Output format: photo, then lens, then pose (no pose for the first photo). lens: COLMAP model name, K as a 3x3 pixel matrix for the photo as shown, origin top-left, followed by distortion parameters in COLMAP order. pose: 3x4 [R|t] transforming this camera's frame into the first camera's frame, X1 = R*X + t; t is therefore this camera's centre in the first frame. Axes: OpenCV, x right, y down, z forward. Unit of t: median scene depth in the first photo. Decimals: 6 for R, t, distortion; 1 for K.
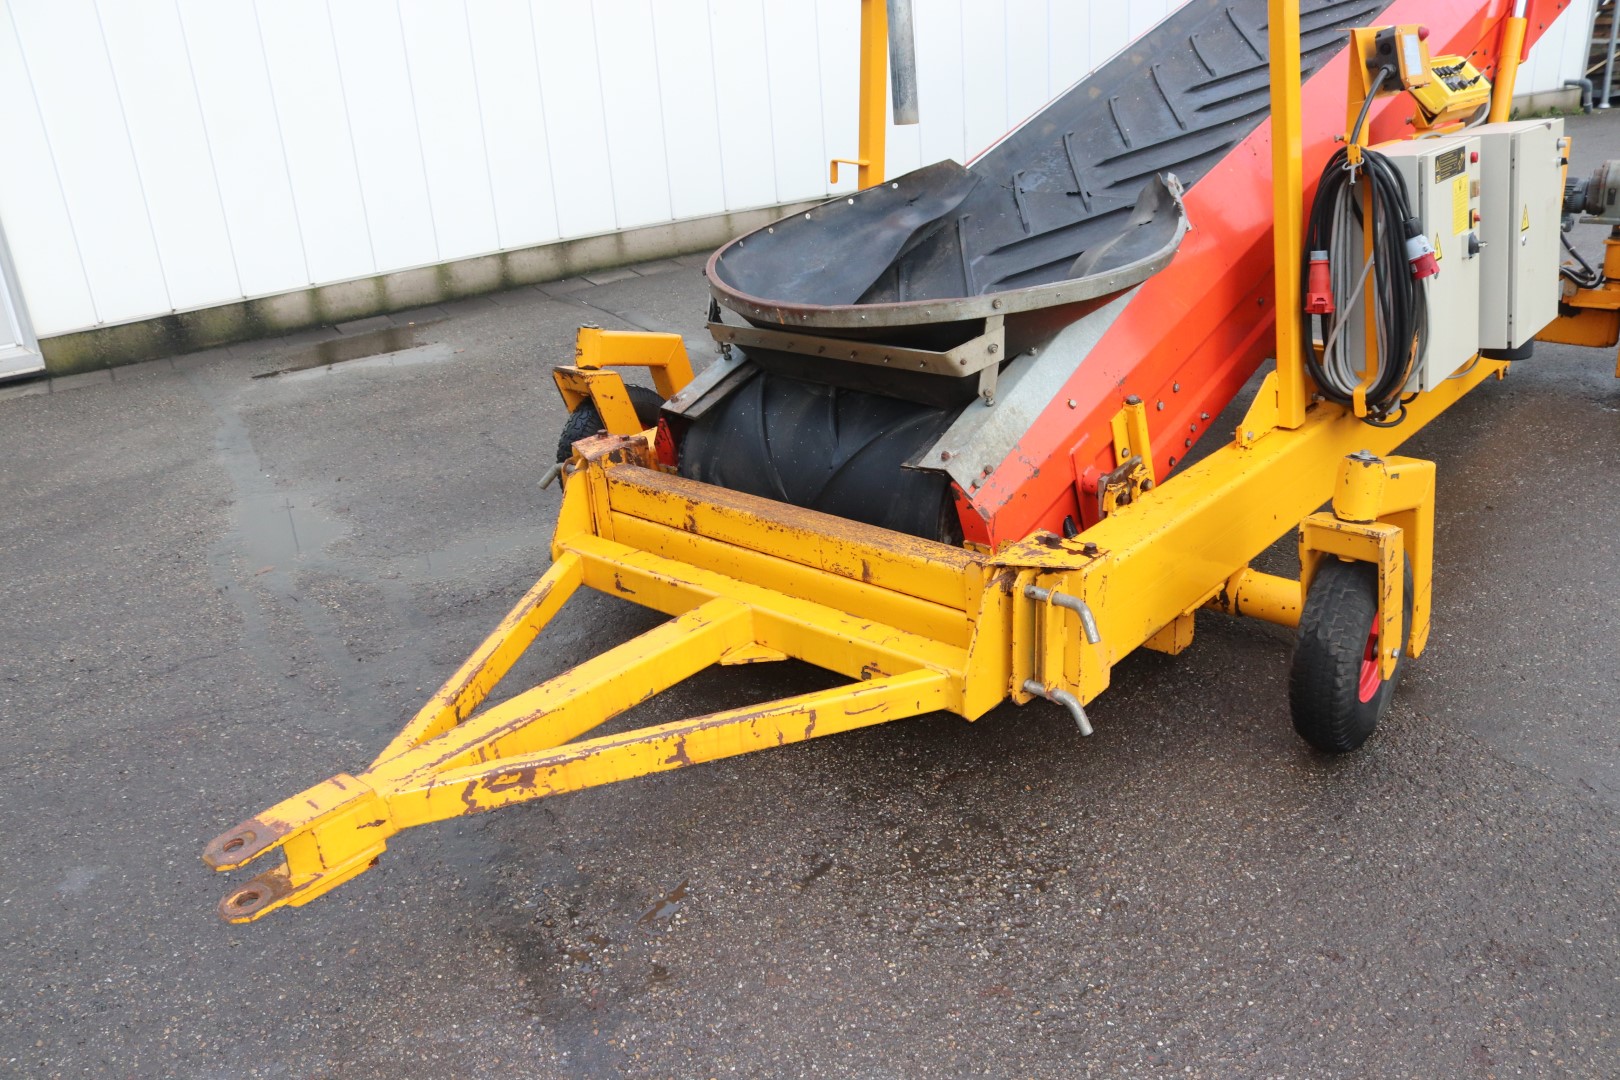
lens RADIAL K [[1357.6, 0, 810.0], [0, 1357.6, 540.0], [0, 0, 1]] dist [-0.174258, 0.169373]
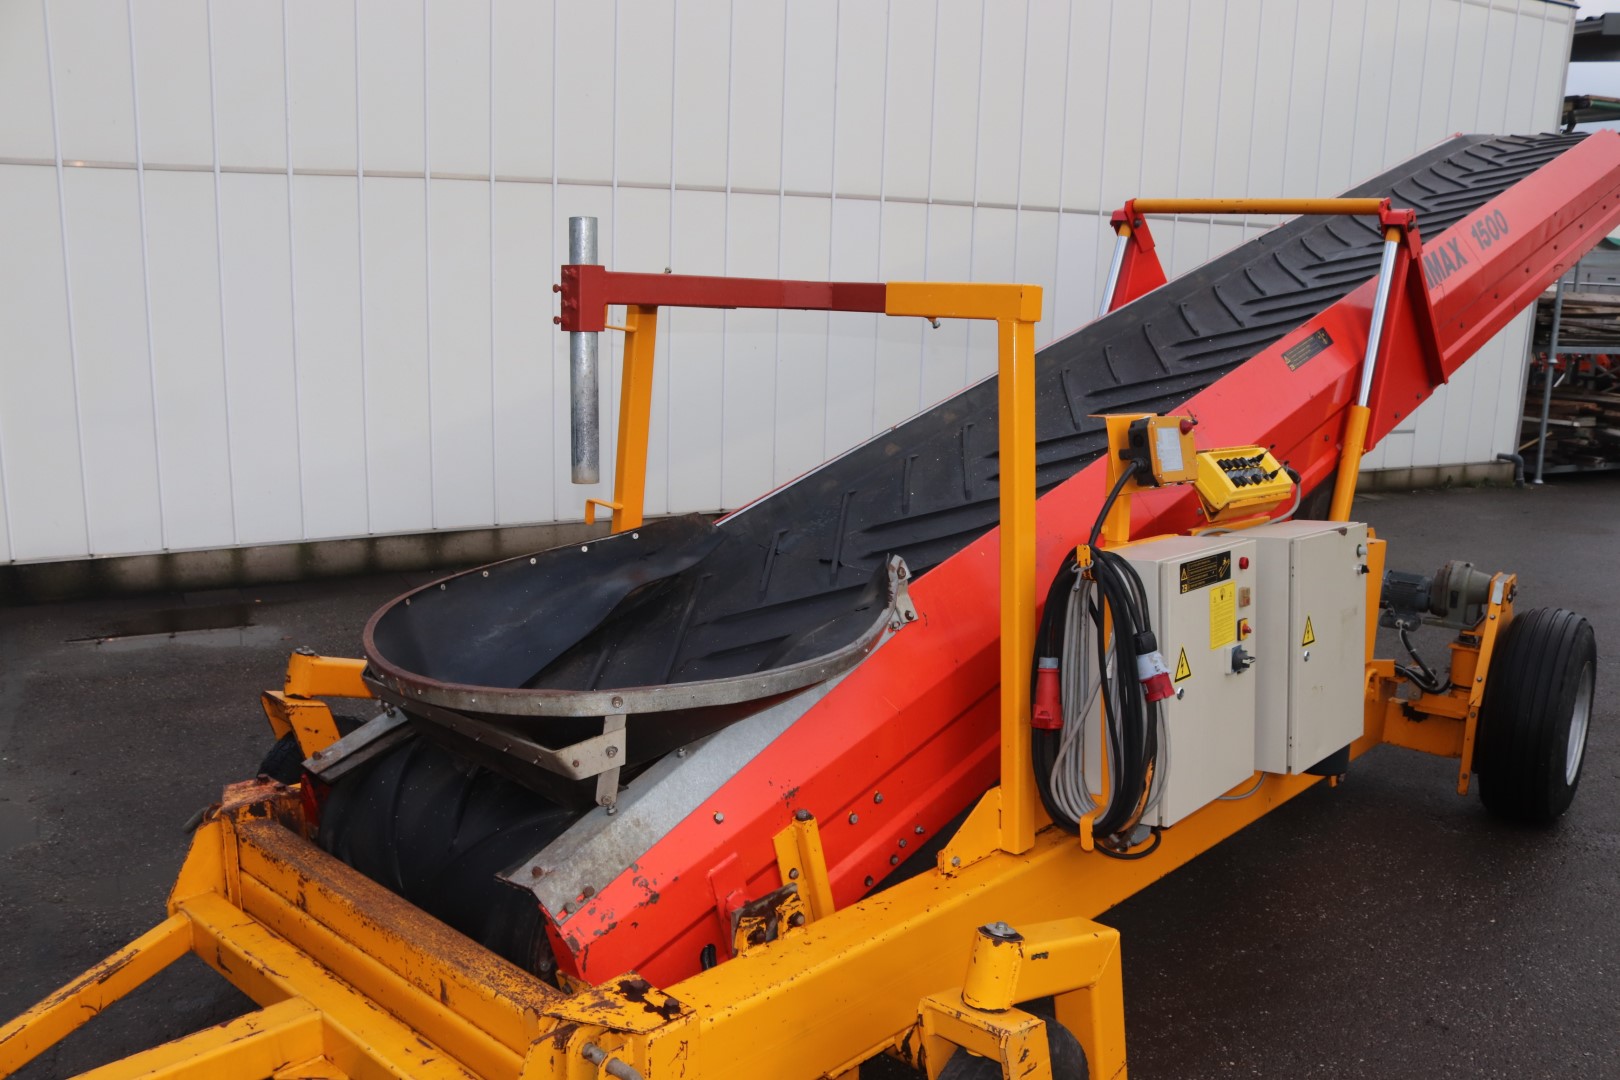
lens RADIAL K [[1353.7, 0, 822.1], [0, 1353.7, 551.7], [0, 0, 1]] dist [-0.162951, 0.139454]
pose [[0.995498, 0.094701, 0.003883, 0.227264], [-0.091950, 0.974890, -0.202818, -0.092707], [-0.022993, 0.201548, 0.979209, 0.108426]]
